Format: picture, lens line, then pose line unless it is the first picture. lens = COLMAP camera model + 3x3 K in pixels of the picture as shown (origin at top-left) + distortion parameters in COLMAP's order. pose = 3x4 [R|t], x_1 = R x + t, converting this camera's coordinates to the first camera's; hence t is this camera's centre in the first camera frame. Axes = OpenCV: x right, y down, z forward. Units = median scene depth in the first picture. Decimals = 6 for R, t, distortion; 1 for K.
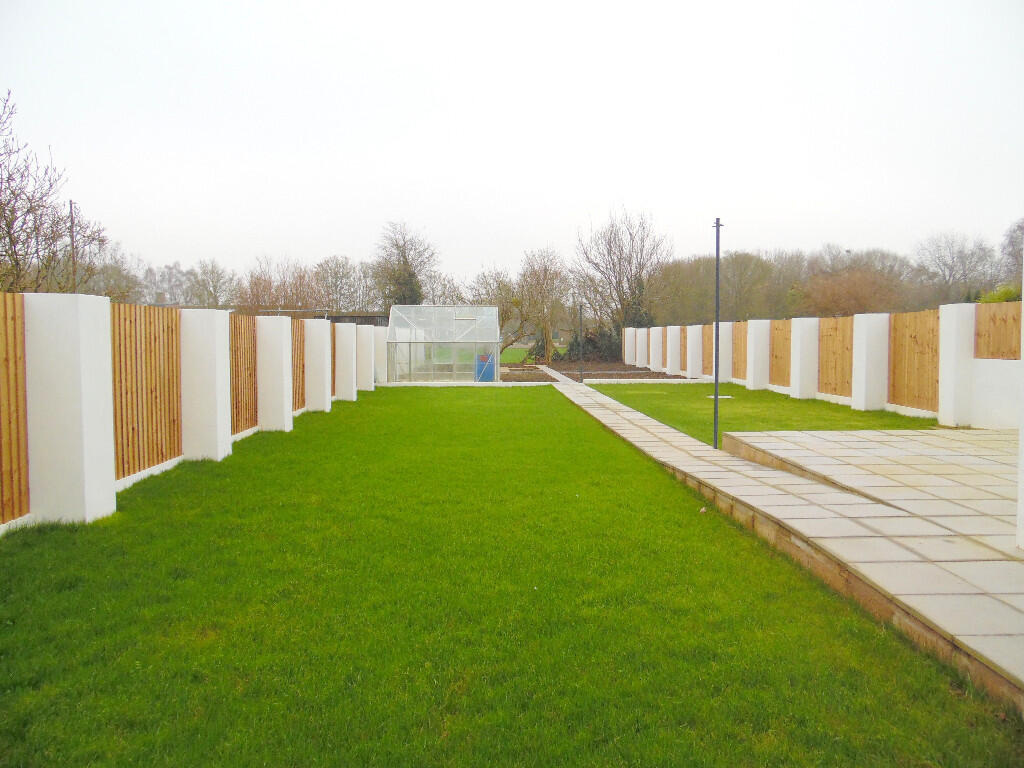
lens RADIAL K [[770.7, 0, 507.0], [0, 770.7, 379.7], [0, 0, 1]] dist [0.001032, 0.023770]
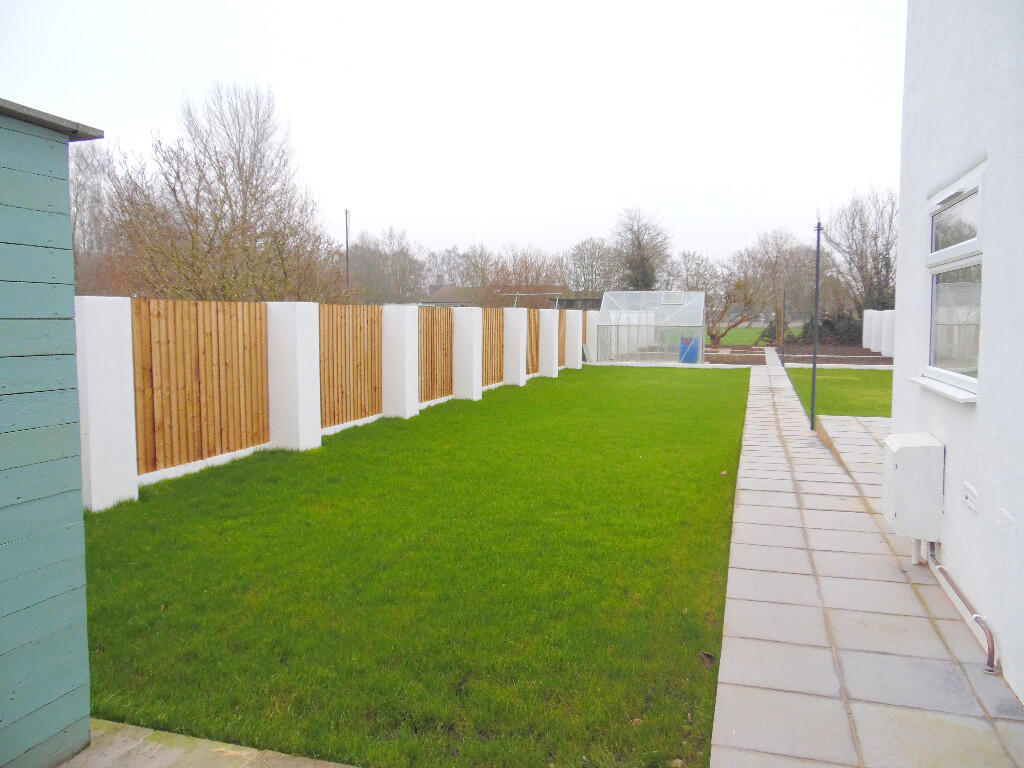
lens RADIAL K [[770.7, 0, 509.2], [0, 770.7, 379.8], [0, 0, 1]] dist [0.001032, 0.023770]
pose [[0.943188, 0.031488, -0.330764, 0.087226], [-0.021799, 0.999219, 0.032960, -0.004045], [0.331543, -0.023877, 0.943138, -0.076286]]
